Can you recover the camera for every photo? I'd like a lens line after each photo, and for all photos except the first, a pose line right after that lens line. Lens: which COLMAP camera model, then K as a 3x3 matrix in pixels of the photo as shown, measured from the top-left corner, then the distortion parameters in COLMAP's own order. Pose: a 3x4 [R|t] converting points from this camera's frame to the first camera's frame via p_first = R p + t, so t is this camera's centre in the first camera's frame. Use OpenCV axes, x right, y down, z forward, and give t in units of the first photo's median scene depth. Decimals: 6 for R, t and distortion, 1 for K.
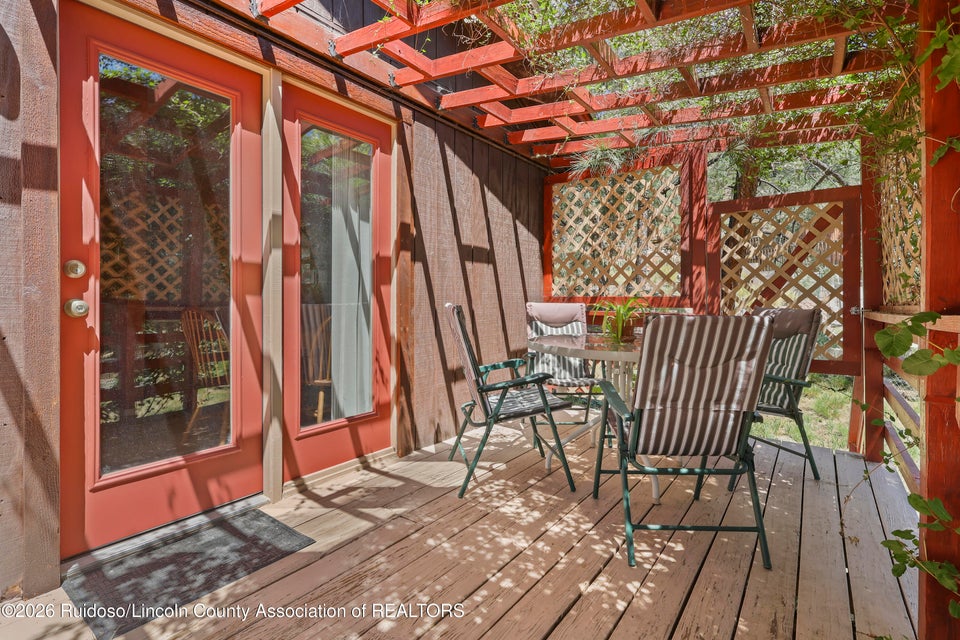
lens RADIAL K [[461.8, 0, 471.2], [0, 461.8, 305.6], [0, 0, 1]] dist [-0.003027, 0.001724]
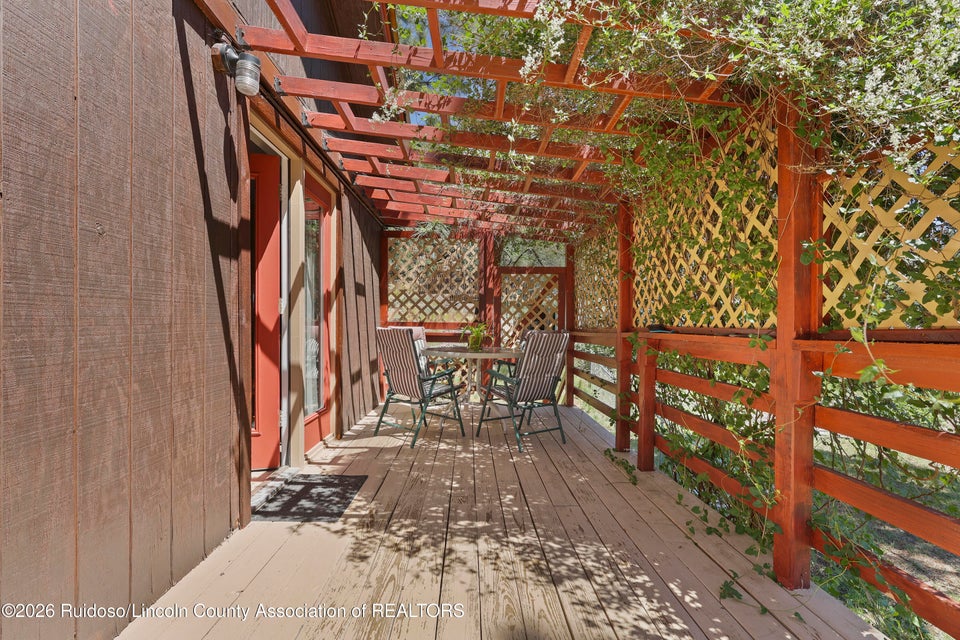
lens RADIAL K [[461.8, 0, 480.8], [0, 461.8, 323.4], [0, 0, 1]] dist [-0.003027, 0.001724]
pose [[0.785516, 0.006998, 0.618801, -0.933110], [-0.002549, 0.999964, -0.008073, -0.006081], [-0.618836, 0.004765, 0.785506, -0.463120]]
